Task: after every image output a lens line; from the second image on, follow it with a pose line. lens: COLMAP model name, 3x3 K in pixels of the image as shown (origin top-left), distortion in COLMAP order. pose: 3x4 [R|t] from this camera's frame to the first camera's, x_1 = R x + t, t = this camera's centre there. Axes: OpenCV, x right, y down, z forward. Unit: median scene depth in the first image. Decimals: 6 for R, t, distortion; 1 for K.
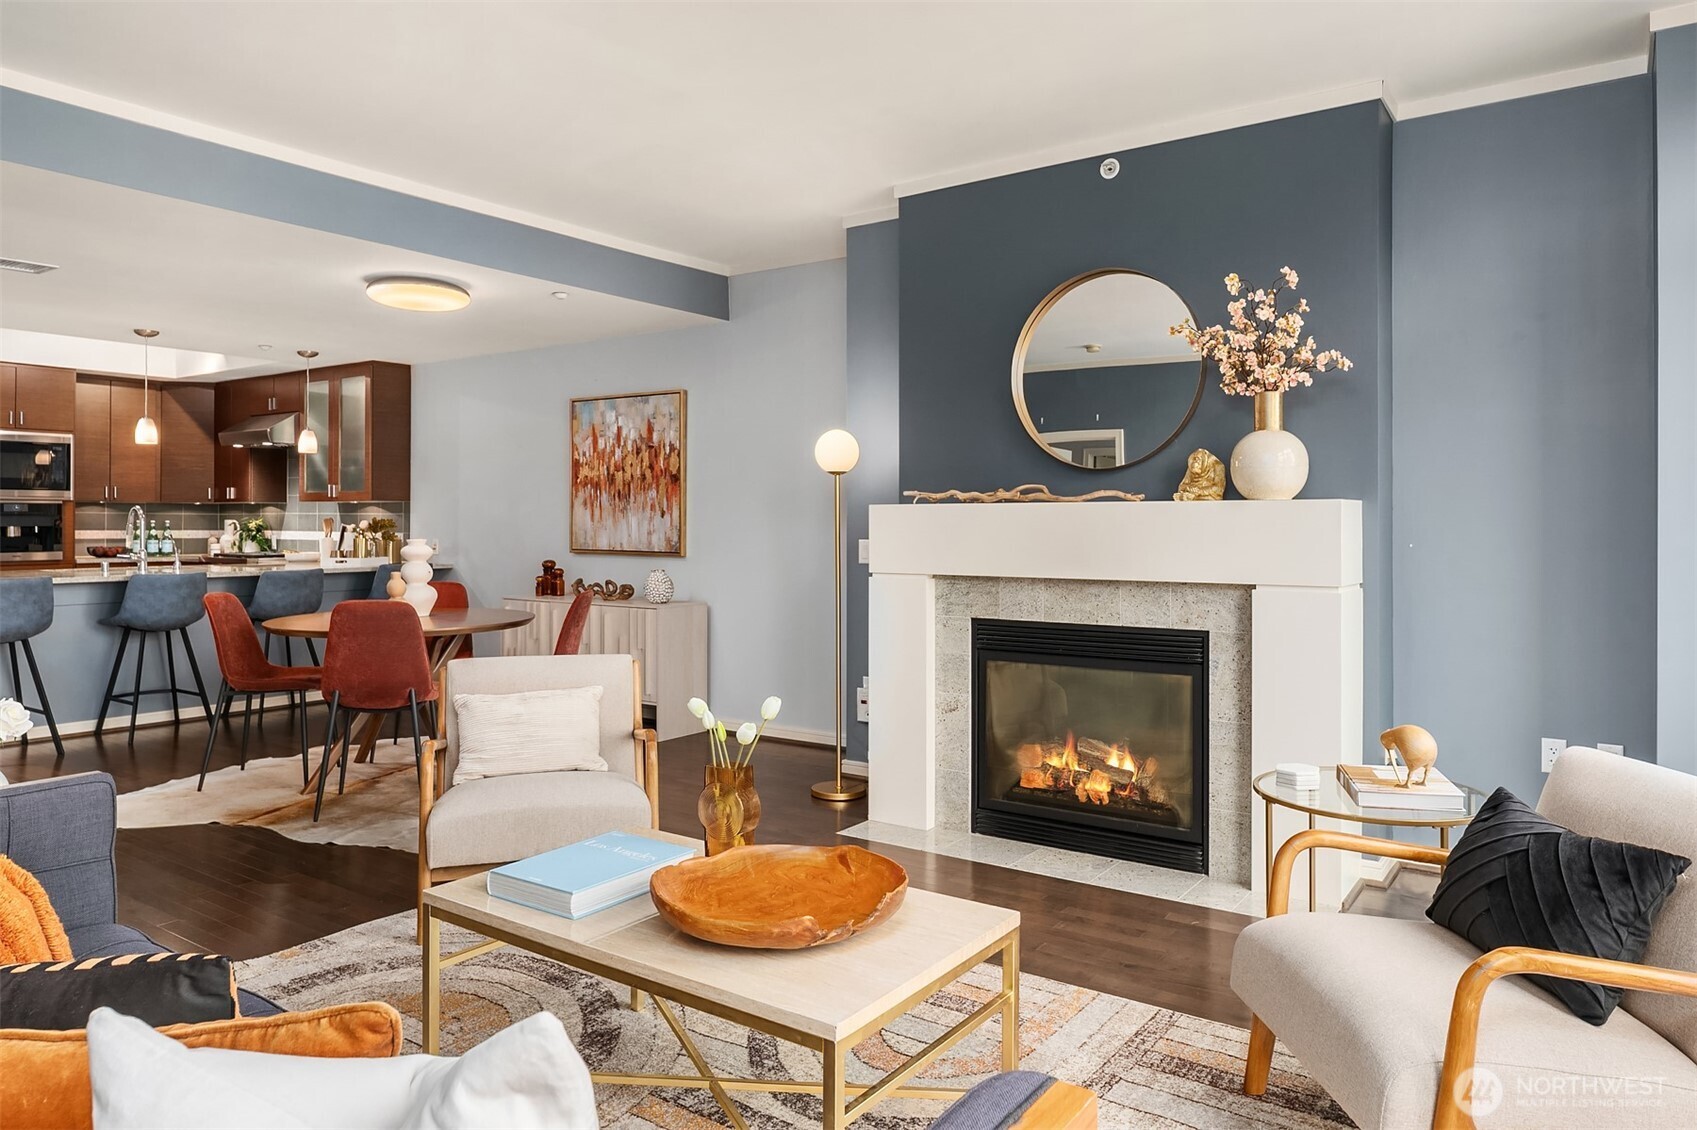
lens RADIAL K [[1104.1, 0, 848.5], [0, 1104.1, 524.0], [0, 0, 1]] dist [-0.002153, -0.000797]
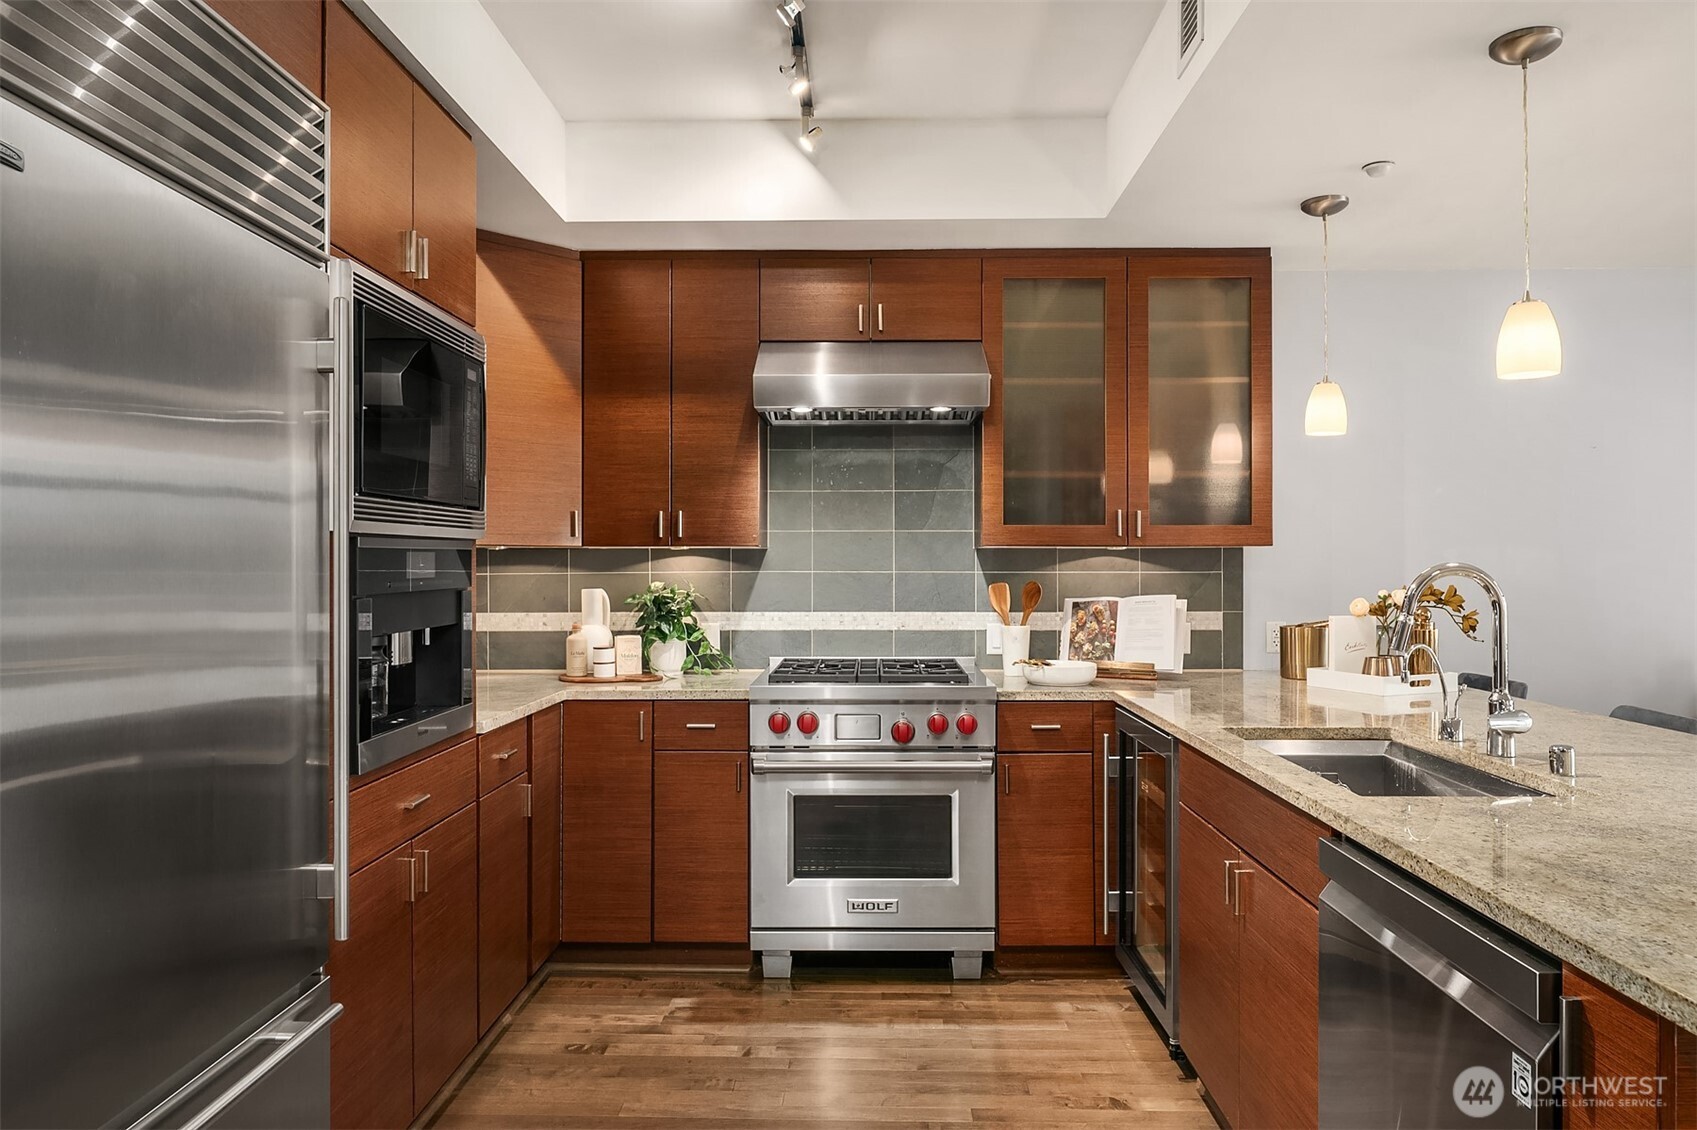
lens RADIAL K [[1106.3, 0, 851.9], [0, 1106.3, 557.3], [0, 0, 1]] dist [-0.001316, -0.001696]
pose [[0.824607, -0.003058, 0.565697, -1.003202], [0.006468, 0.999971, -0.004022, -0.018136], [-0.565669, 0.006976, 0.824603, 0.845165]]
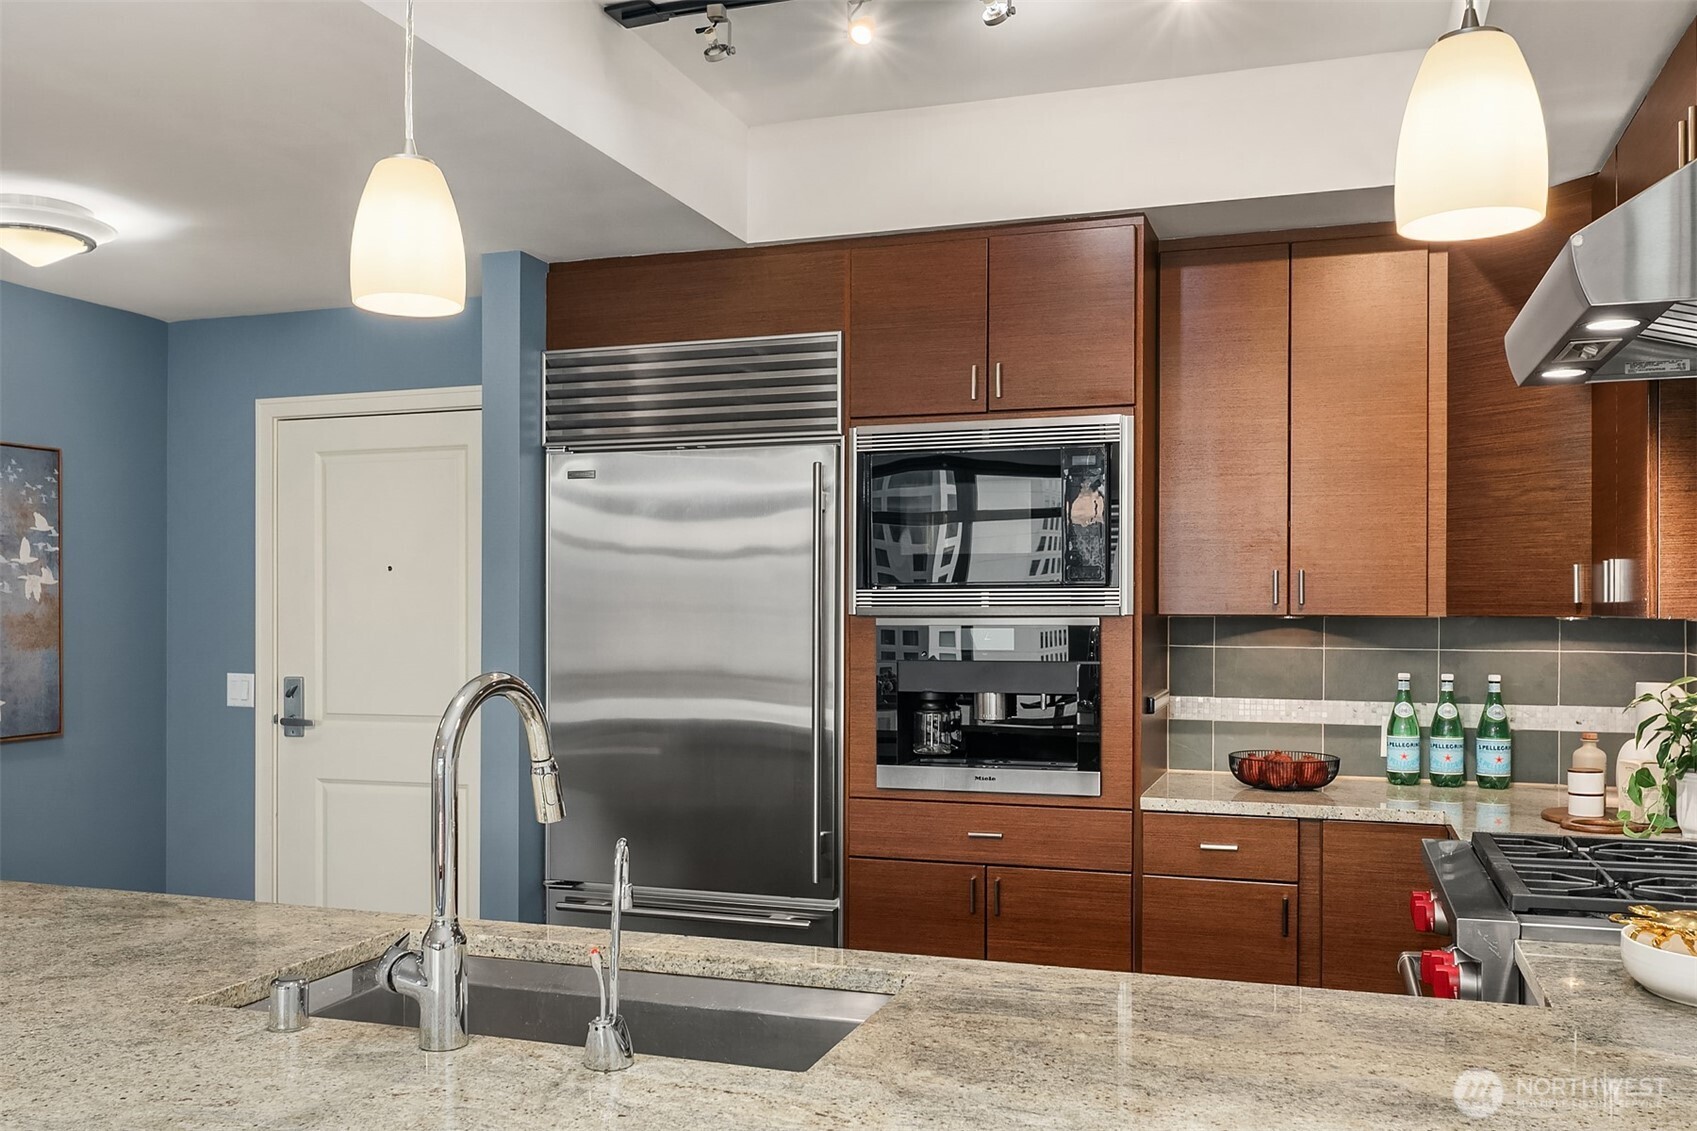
lens RADIAL K [[1416.9, 0, 855.5], [0, 1416.9, 624.9], [0, 0, 1]] dist [0.002124, 0.001744]
pose [[0.292931, 0.003616, -0.956127, -0.411276], [-0.000732, 0.999993, 0.003557, -0.025307], [0.956133, -0.000342, 0.292932, 1.005173]]
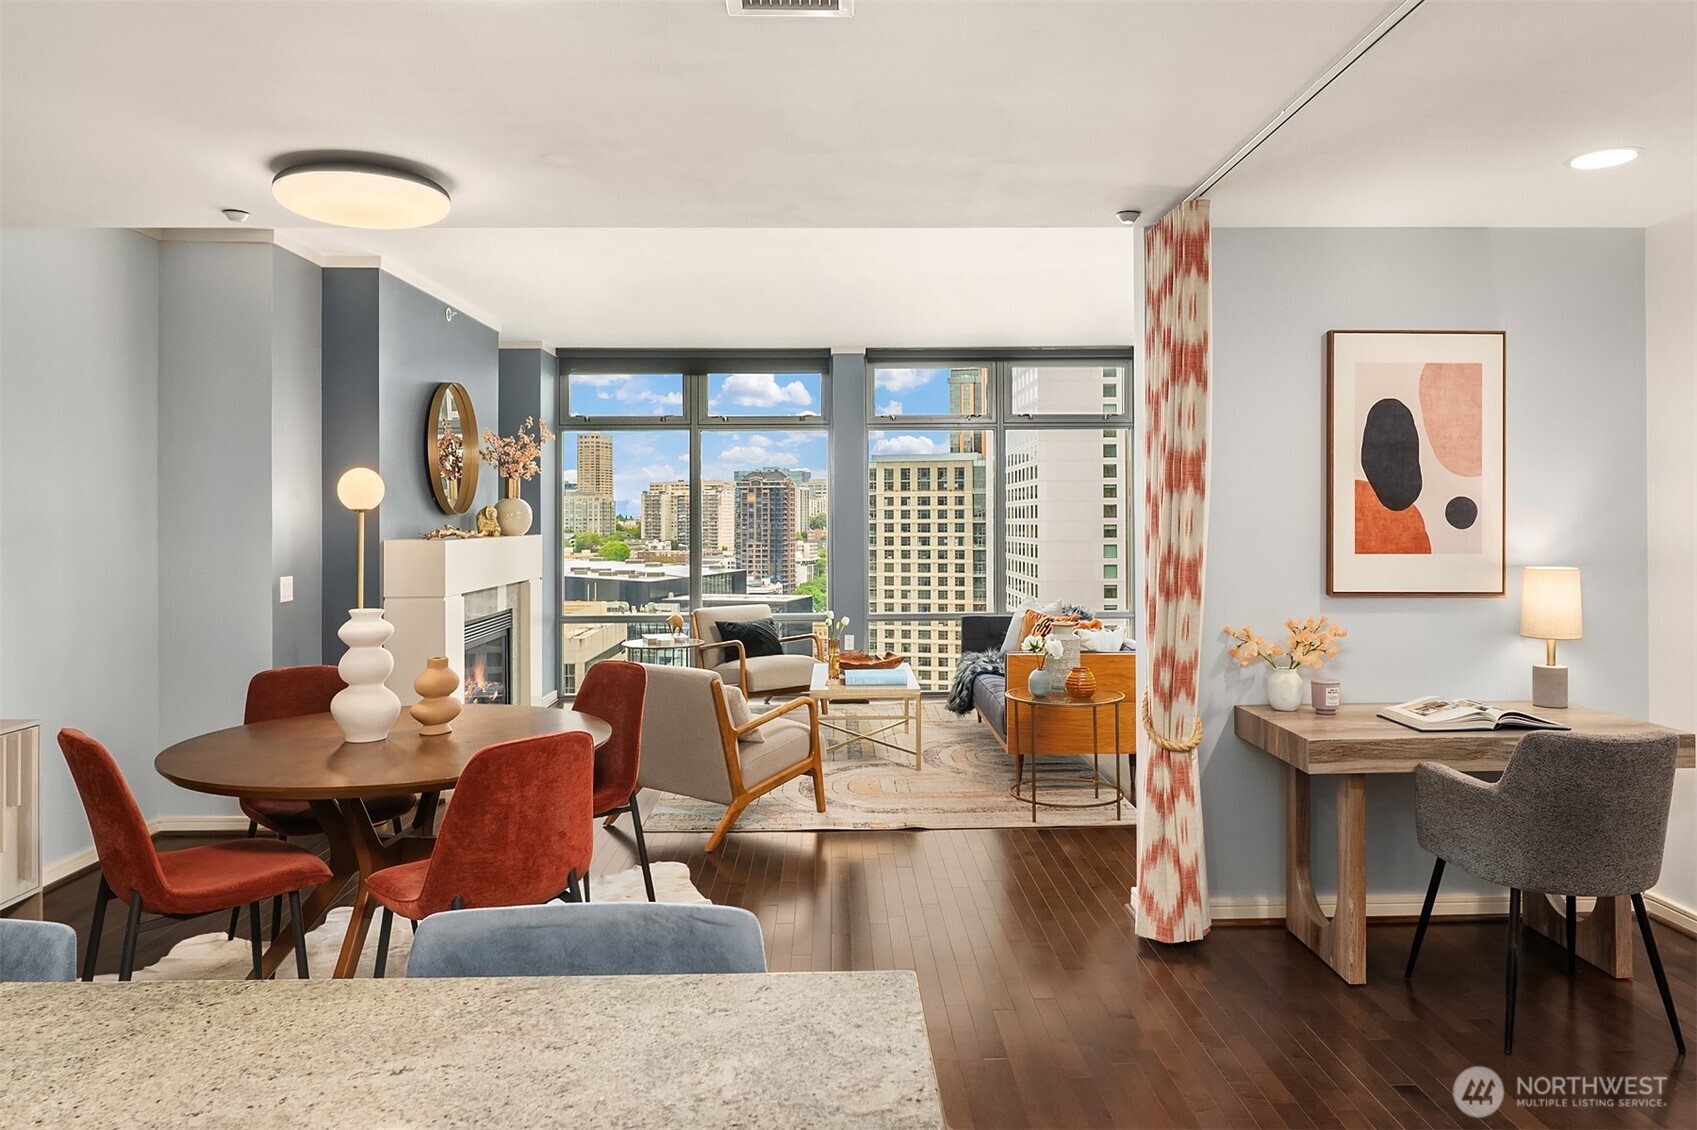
lens RADIAL K [[1113.1, 0, 862.7], [0, 1113.1, 506.8], [0, 0, 1]] dist [-0.001787, -0.001378]
pose [[-0.601500, 0.010642, 0.798802, -0.821418], [0.006108, 0.999943, -0.008722, -0.027548], [-0.798850, -0.000367, -0.601531, 0.915745]]
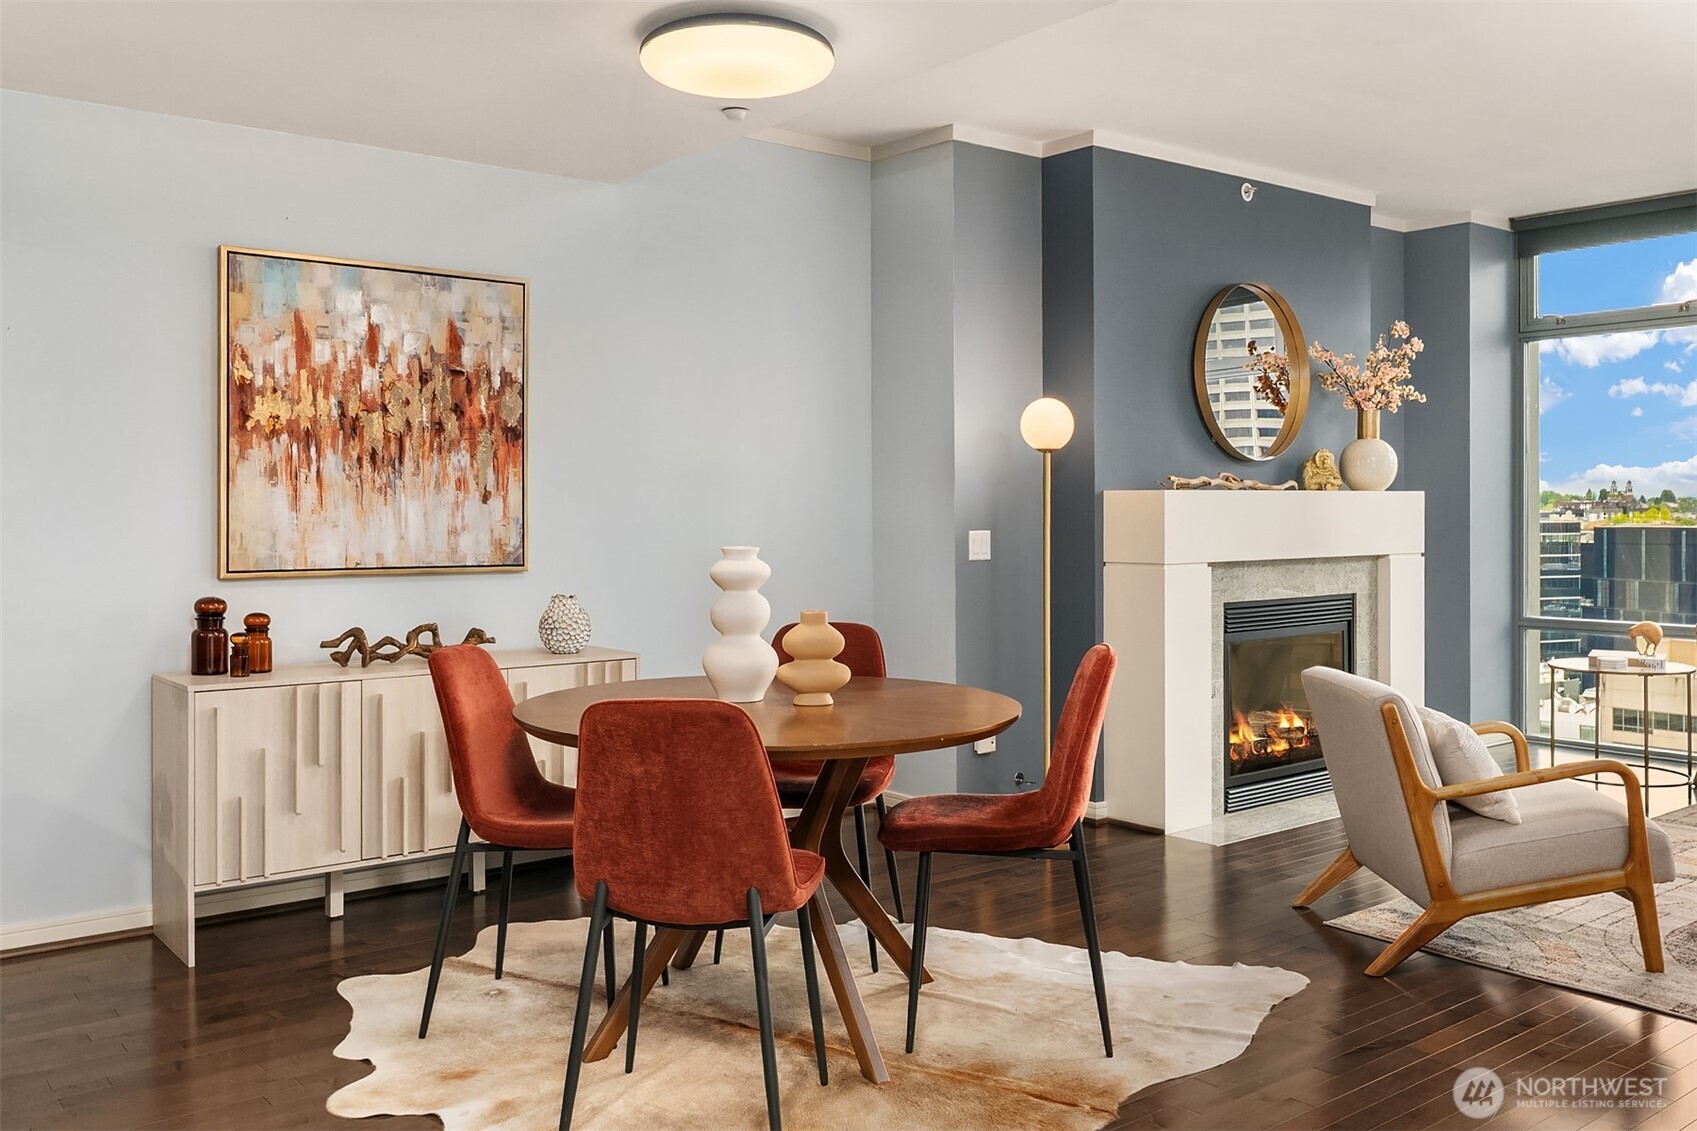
lens RADIAL K [[1439.0, 0, 851.6], [0, 1439.0, 518.8], [0, 0, 1]] dist [-0.004629, -0.003114]
pose [[0.277197, -0.009901, 0.960762, -0.801513], [0.003974, 0.999950, 0.009158, -0.003711], [-0.960805, 0.001280, 0.277223, 0.615480]]
